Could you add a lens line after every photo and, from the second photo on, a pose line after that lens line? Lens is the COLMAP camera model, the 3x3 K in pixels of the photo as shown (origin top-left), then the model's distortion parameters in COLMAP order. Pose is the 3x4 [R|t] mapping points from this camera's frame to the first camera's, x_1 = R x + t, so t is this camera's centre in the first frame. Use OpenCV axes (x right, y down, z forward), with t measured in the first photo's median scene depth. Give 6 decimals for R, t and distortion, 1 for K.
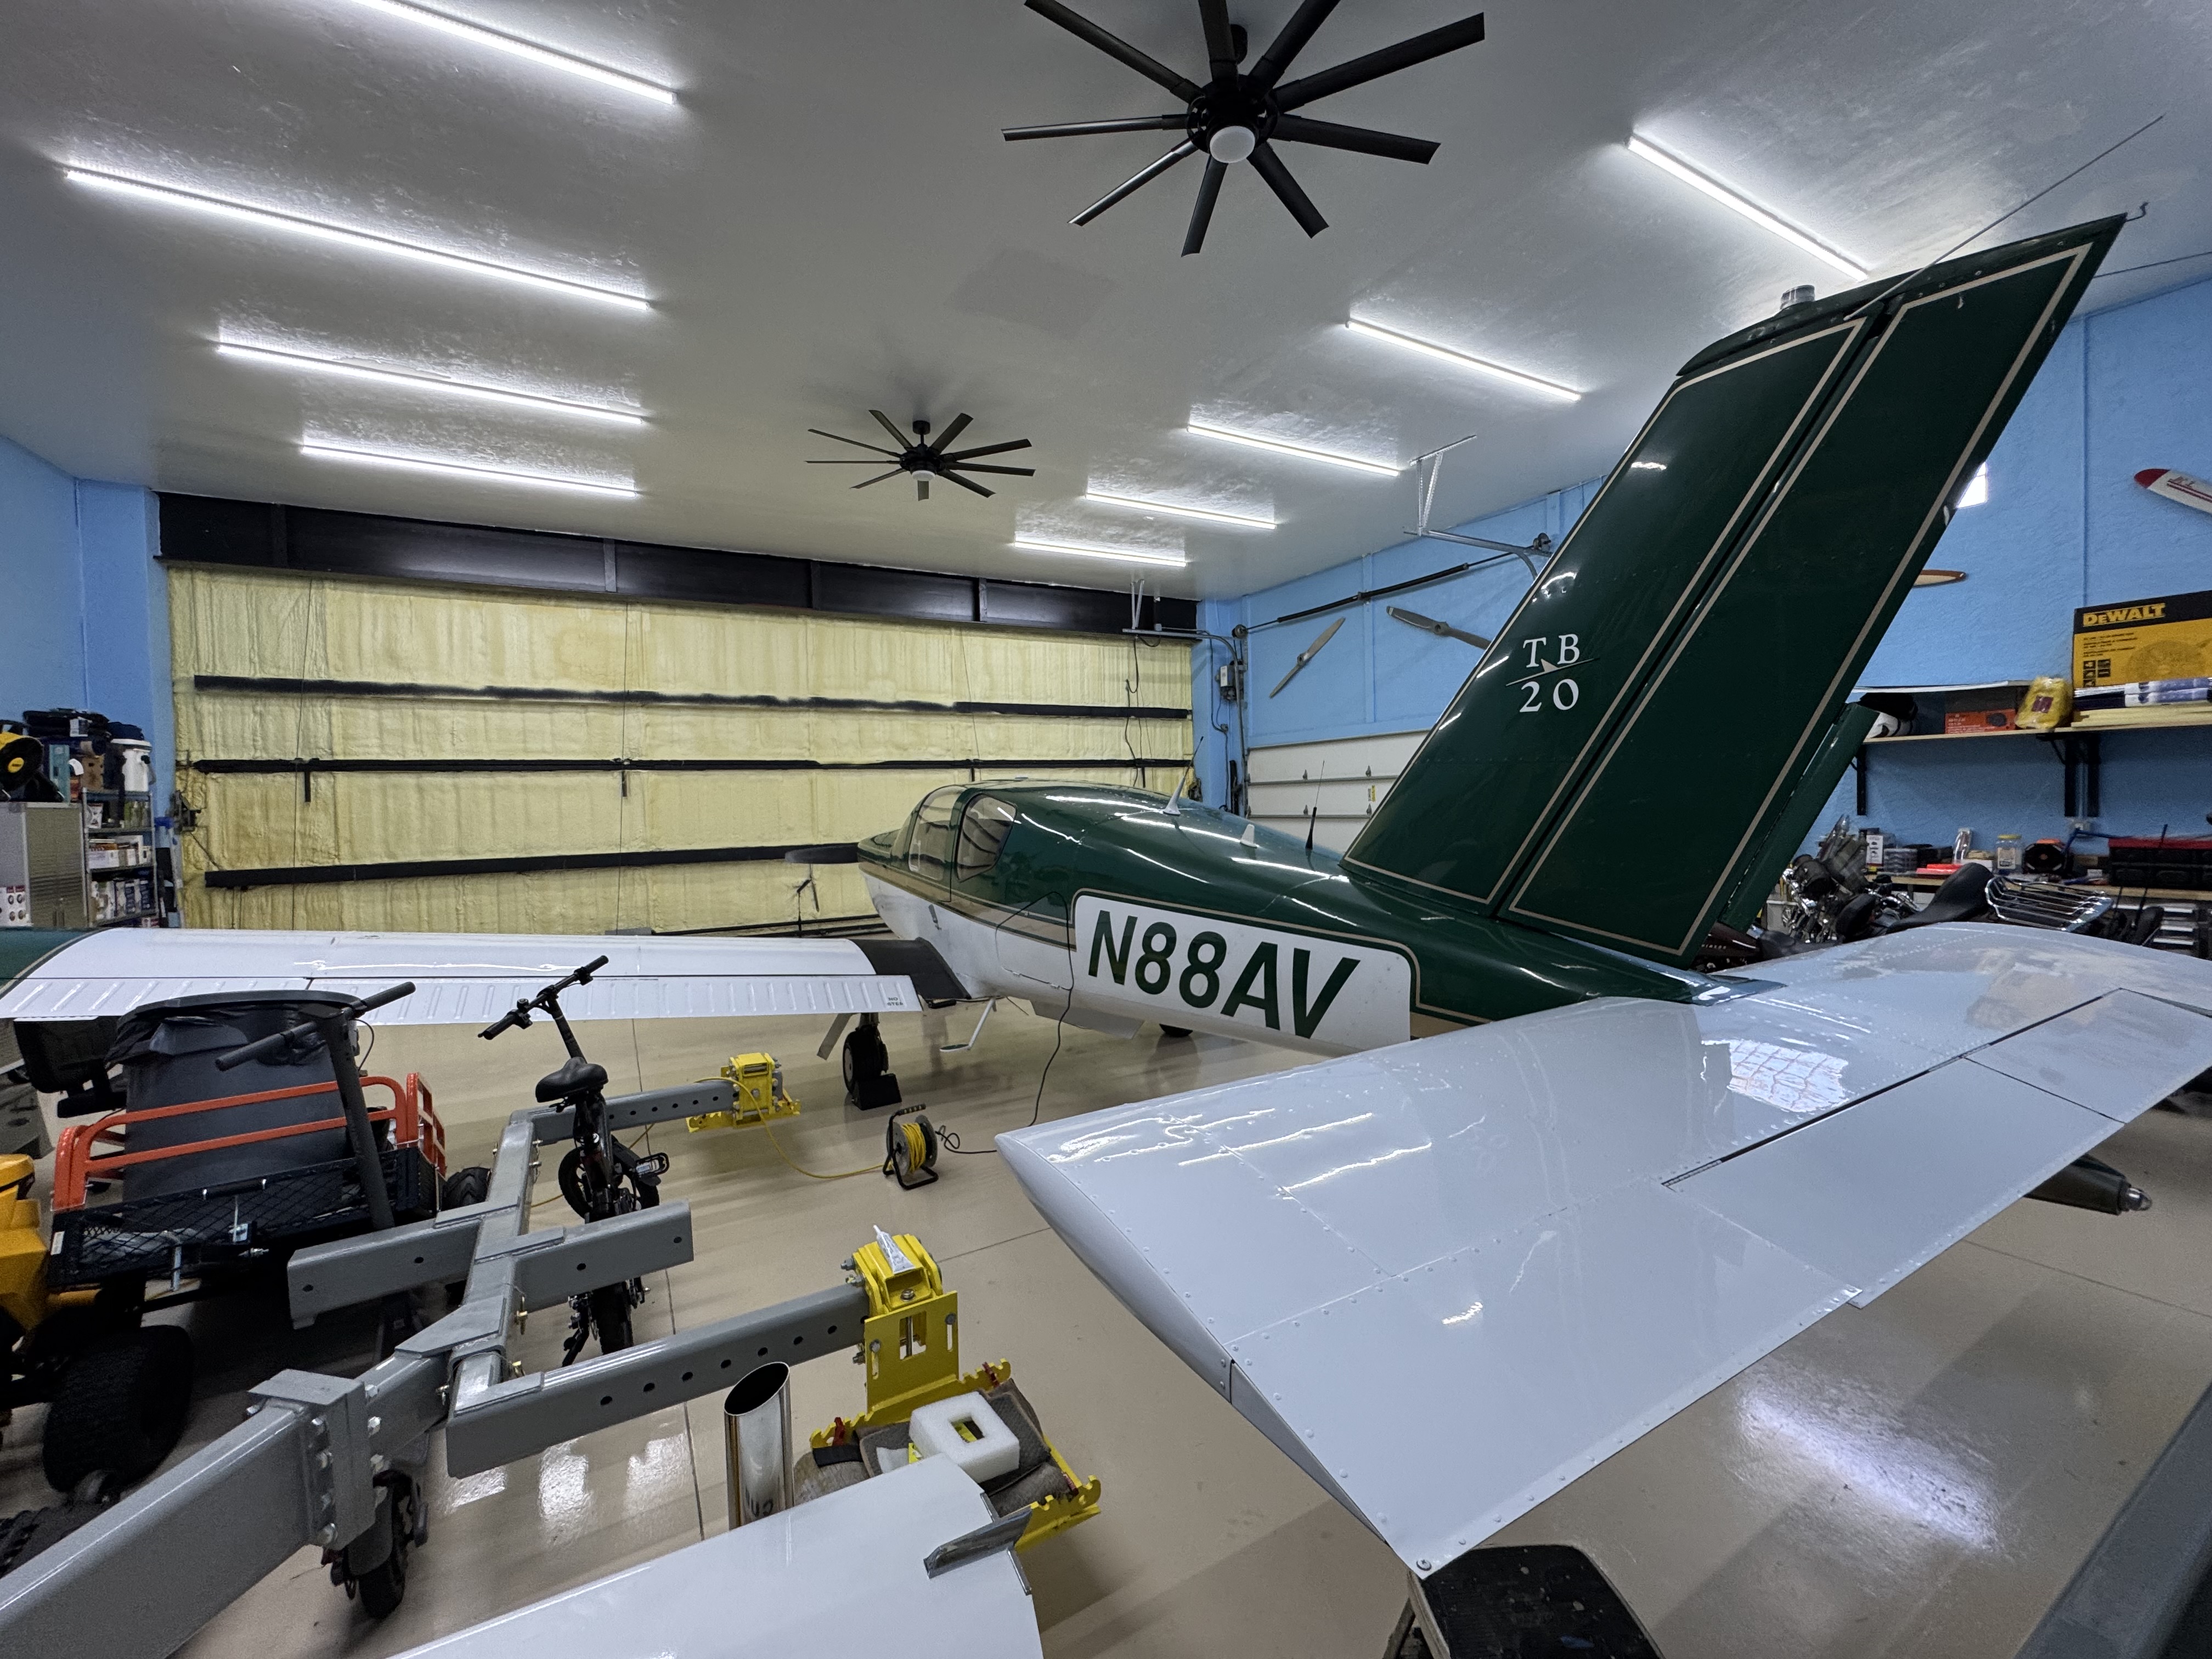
lens RADIAL K [[882.0, 0, 1104.7], [0, 882.0, 828.4], [0, 0, 1]] dist [-0.002958, -0.000407]
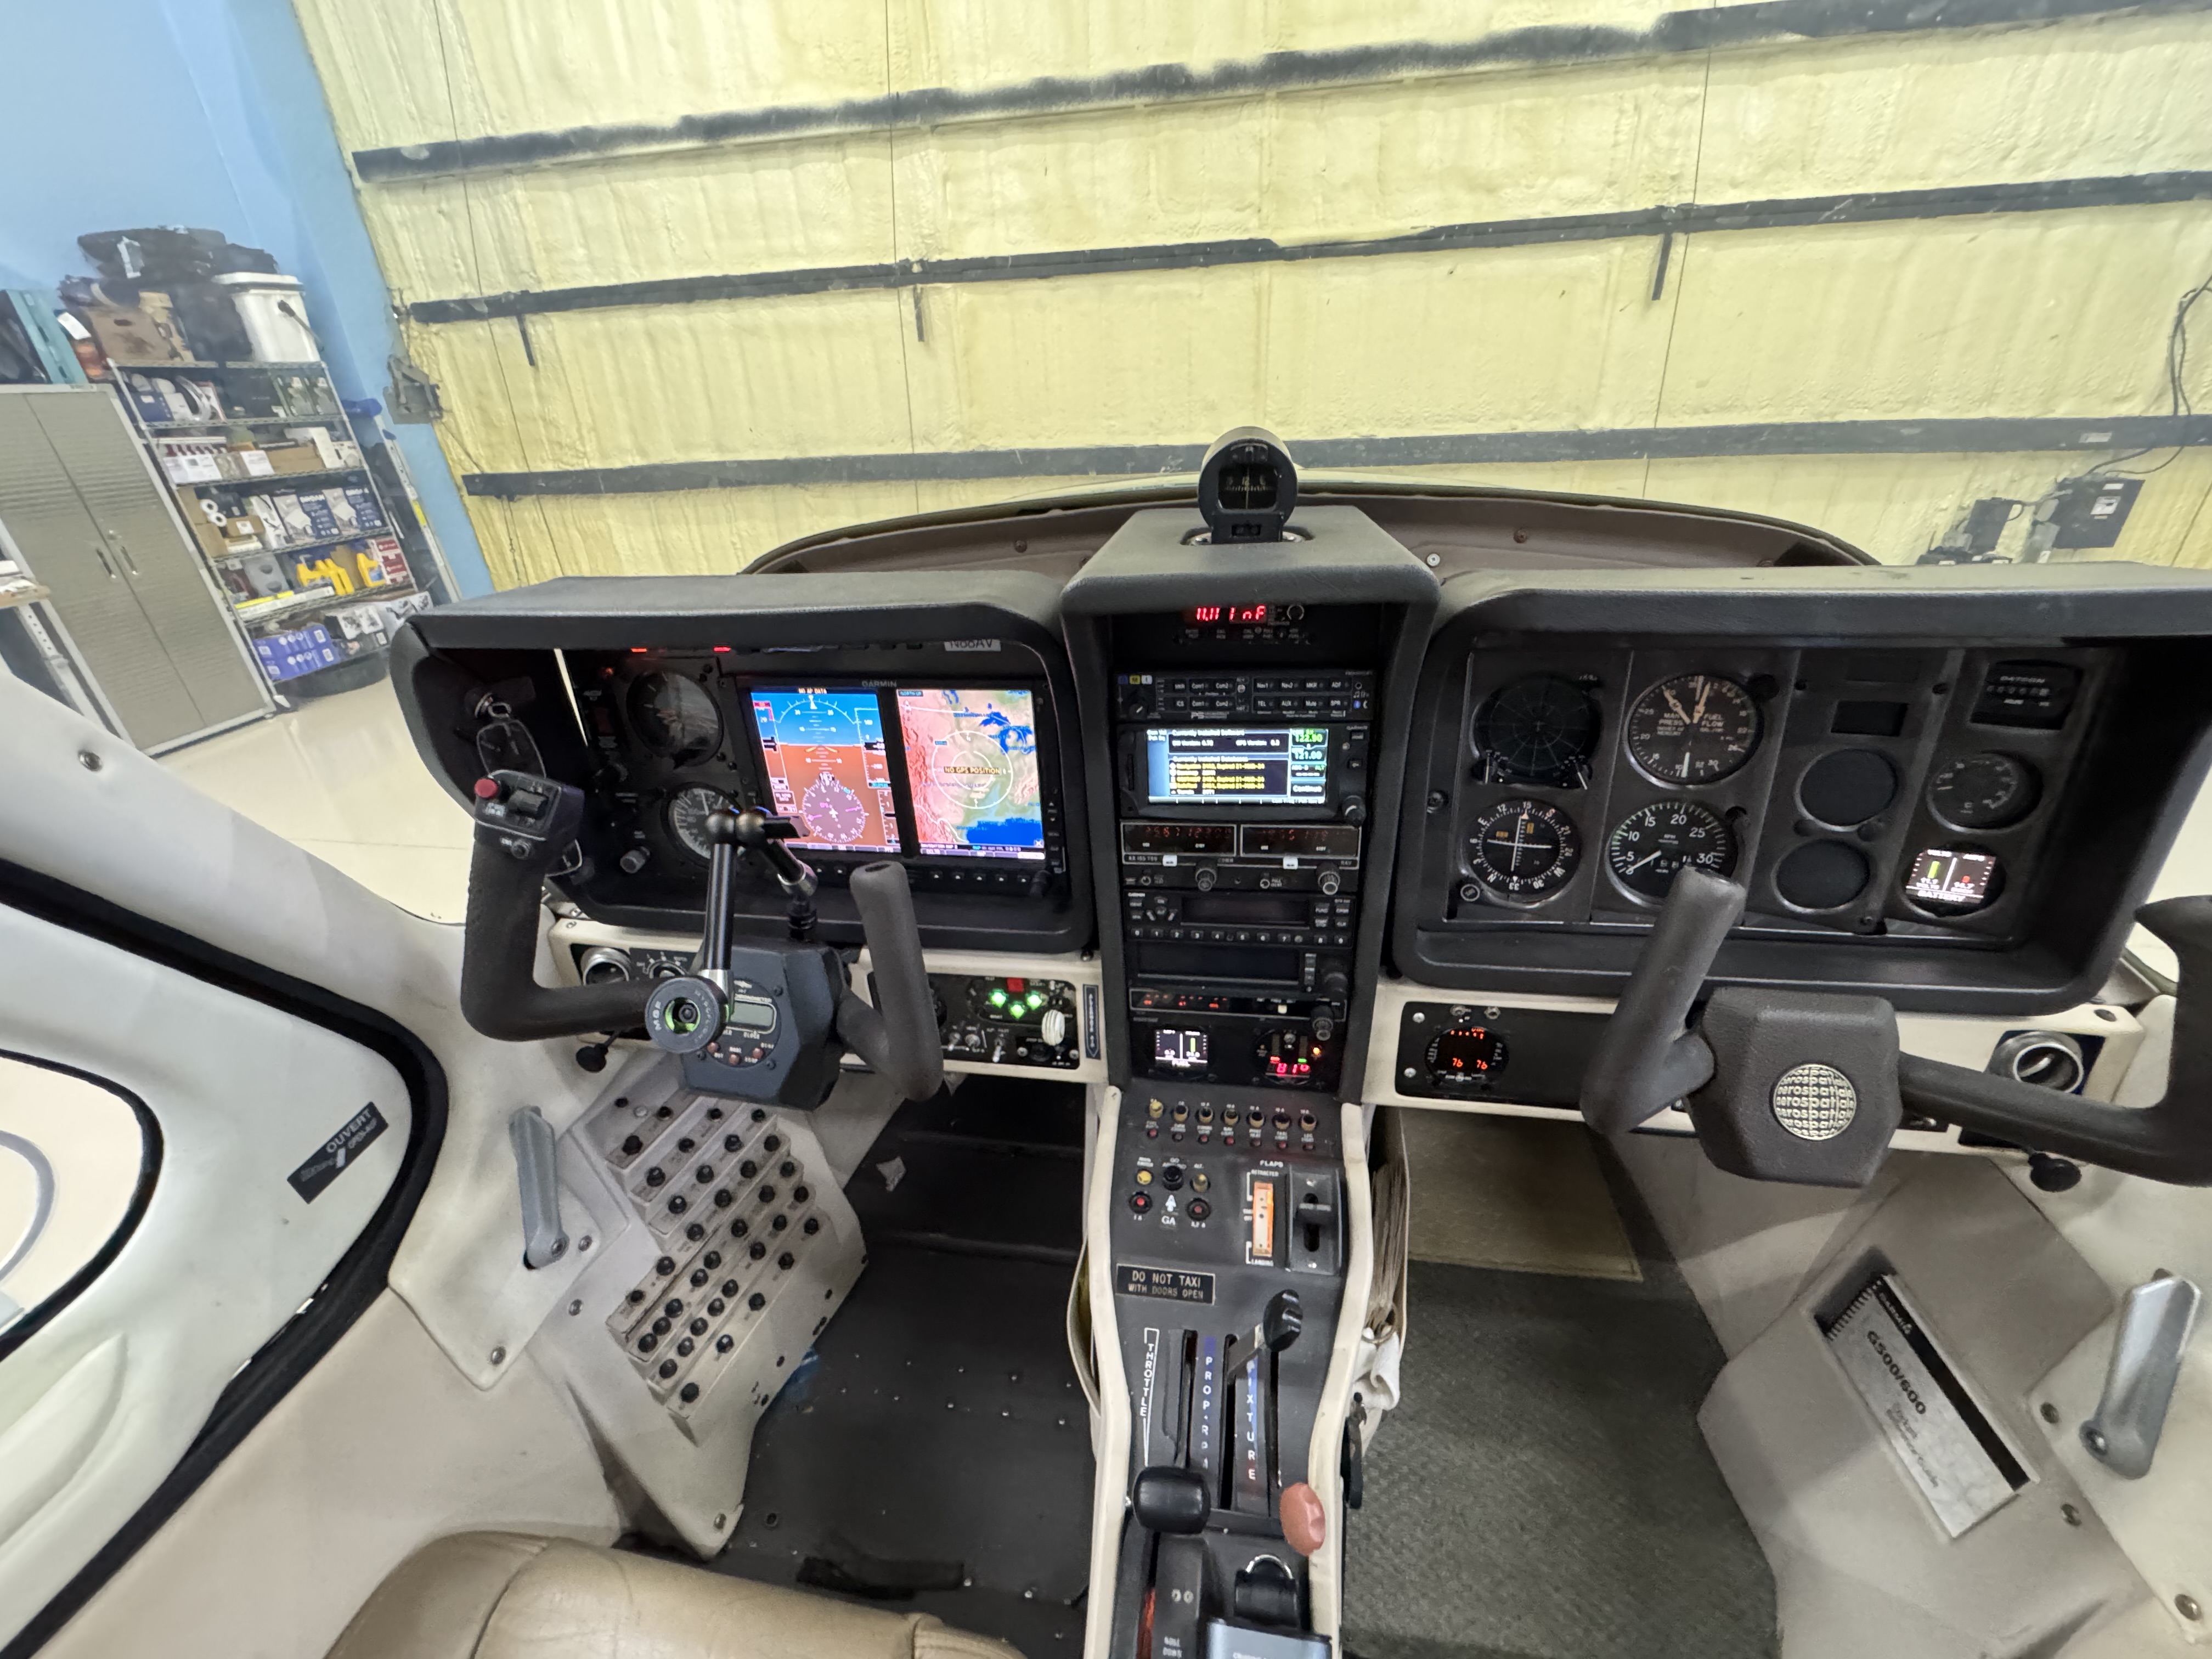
lens RADIAL K [[882.0, 0, 1104.7], [0, 882.0, 828.4], [0, 0, 1]] dist [-0.002958, -0.000407]
pose [[0.780097, 0.277533, -0.560735, -0.071832], [0.004389, 0.893782, 0.448480, -0.012063], [0.625643, -0.352319, 0.696019, 0.634105]]
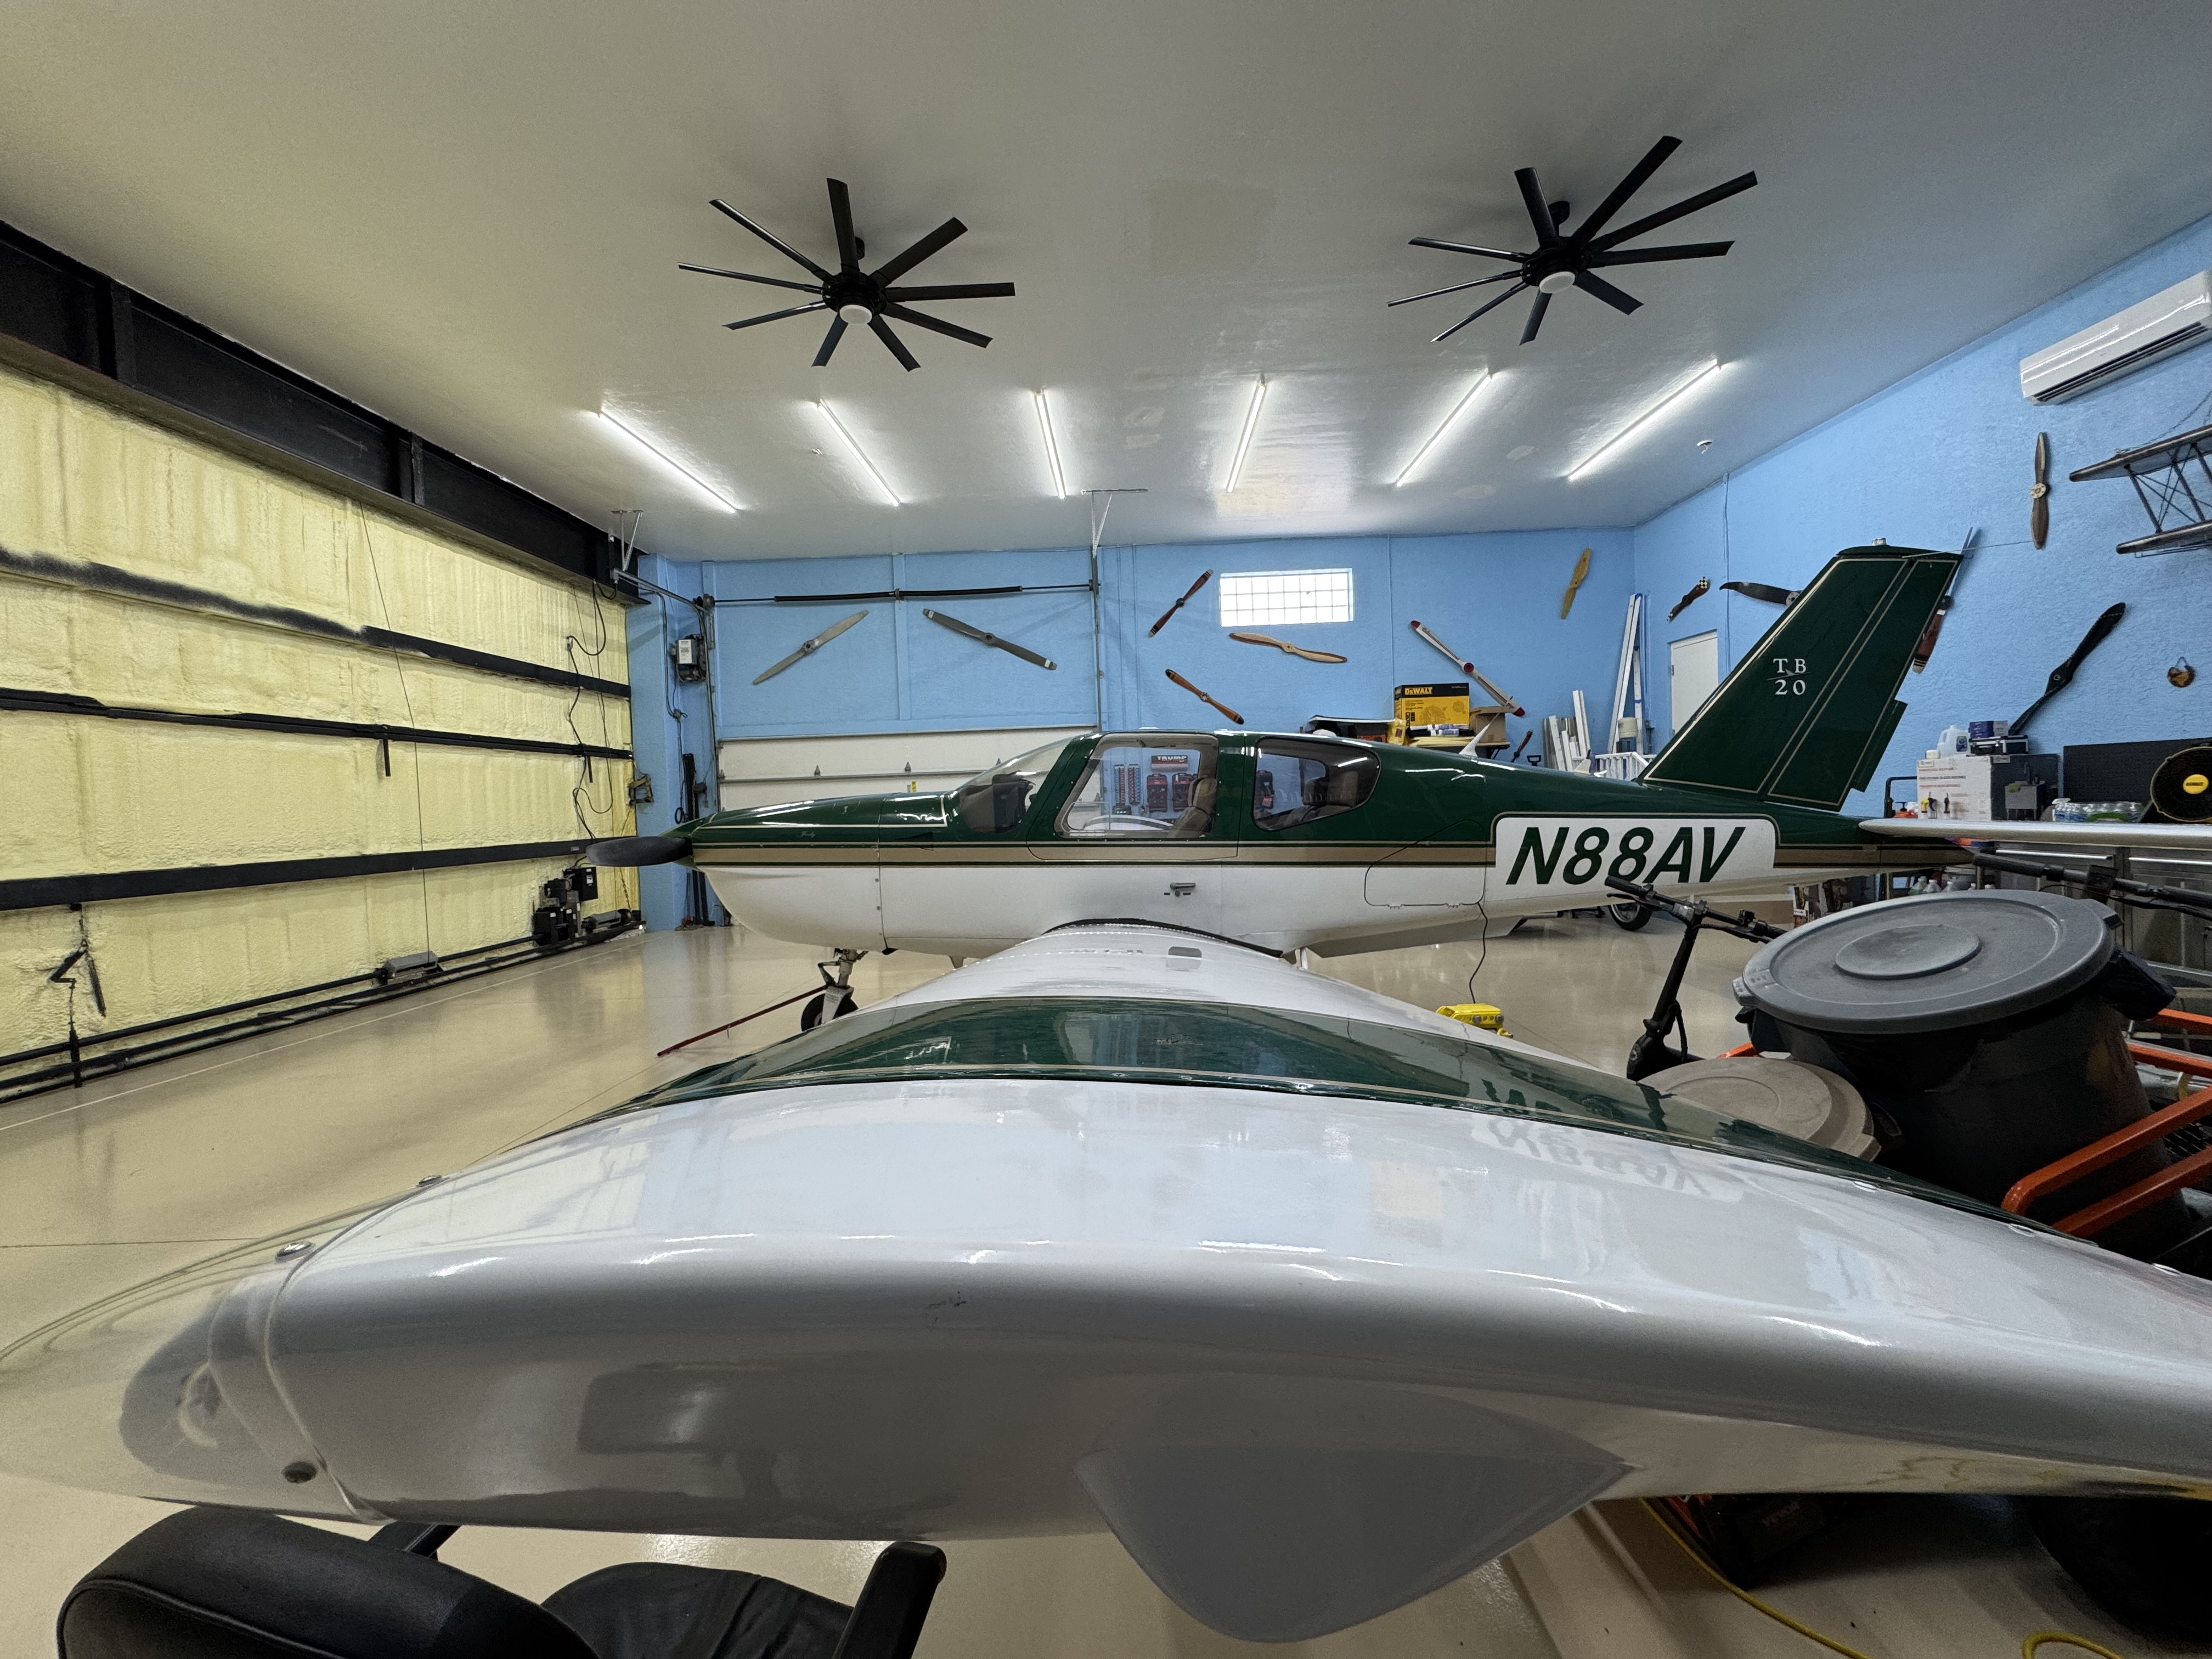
lens RADIAL K [[881.9, 0, 1106.6], [0, 881.9, 825.2], [0, 0, 1]] dist [-0.002142, -0.000116]
pose [[0.507545, -0.015504, 0.861486, -0.547500], [0.050966, 0.998628, -0.012055, 0.029962], [-0.860117, 0.050025, 0.507638, 0.352914]]
